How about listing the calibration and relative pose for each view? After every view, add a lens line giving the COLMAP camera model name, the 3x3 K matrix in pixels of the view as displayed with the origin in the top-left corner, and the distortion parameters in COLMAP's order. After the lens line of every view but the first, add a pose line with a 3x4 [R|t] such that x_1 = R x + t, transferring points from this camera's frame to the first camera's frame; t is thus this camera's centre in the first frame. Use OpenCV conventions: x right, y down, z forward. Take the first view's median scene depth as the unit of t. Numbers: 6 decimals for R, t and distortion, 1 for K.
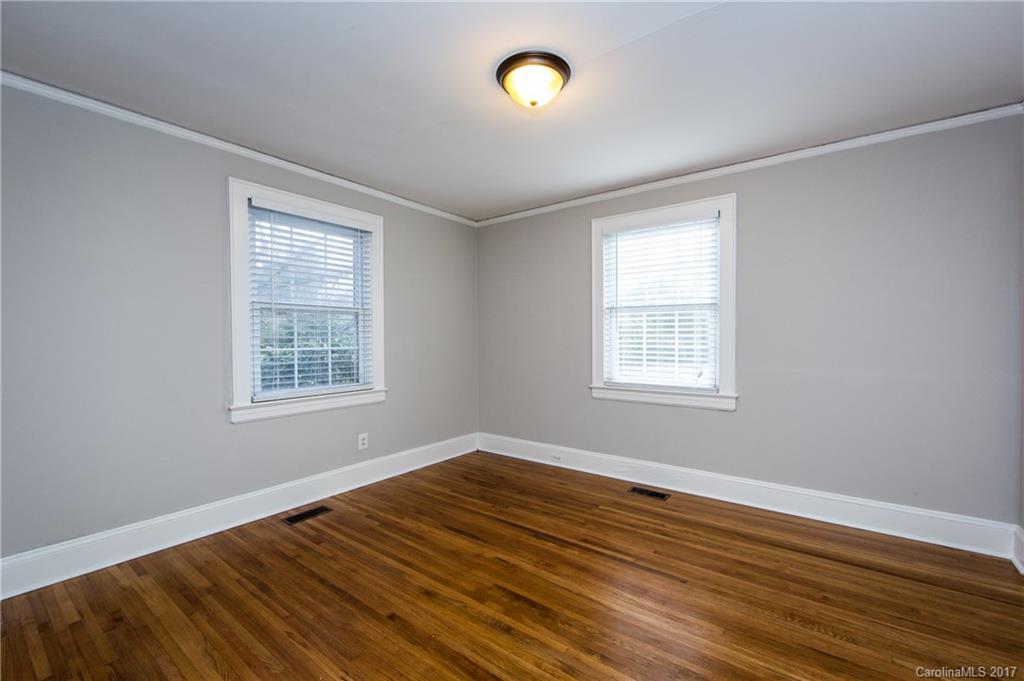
lens RADIAL K [[418.9, 0, 556.6], [0, 418.9, 339.6], [0, 0, 1]] dist [-0.000256, -0.000002]
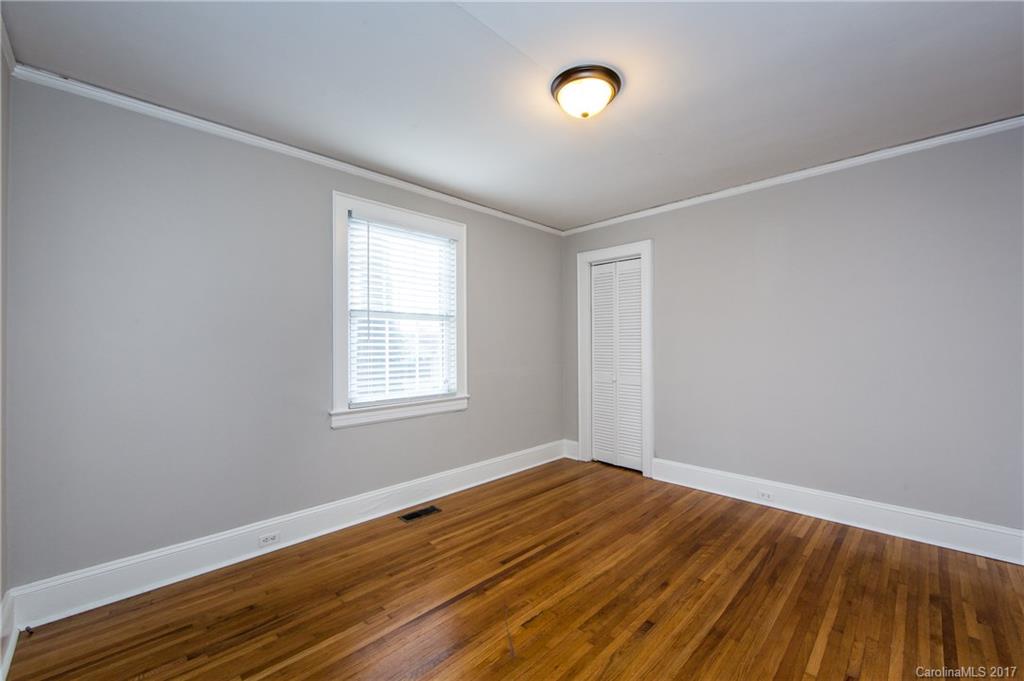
lens RADIAL K [[421.2, 0, 513.4], [0, 421.2, 337.4], [0, 0, 1]] dist [0.003685, 0.000062]
pose [[0.166889, 0.025256, 0.985652, -0.700225], [0.009481, 0.999585, -0.027218, 0.002210], [-0.985930, 0.013887, 0.166580, 0.654784]]
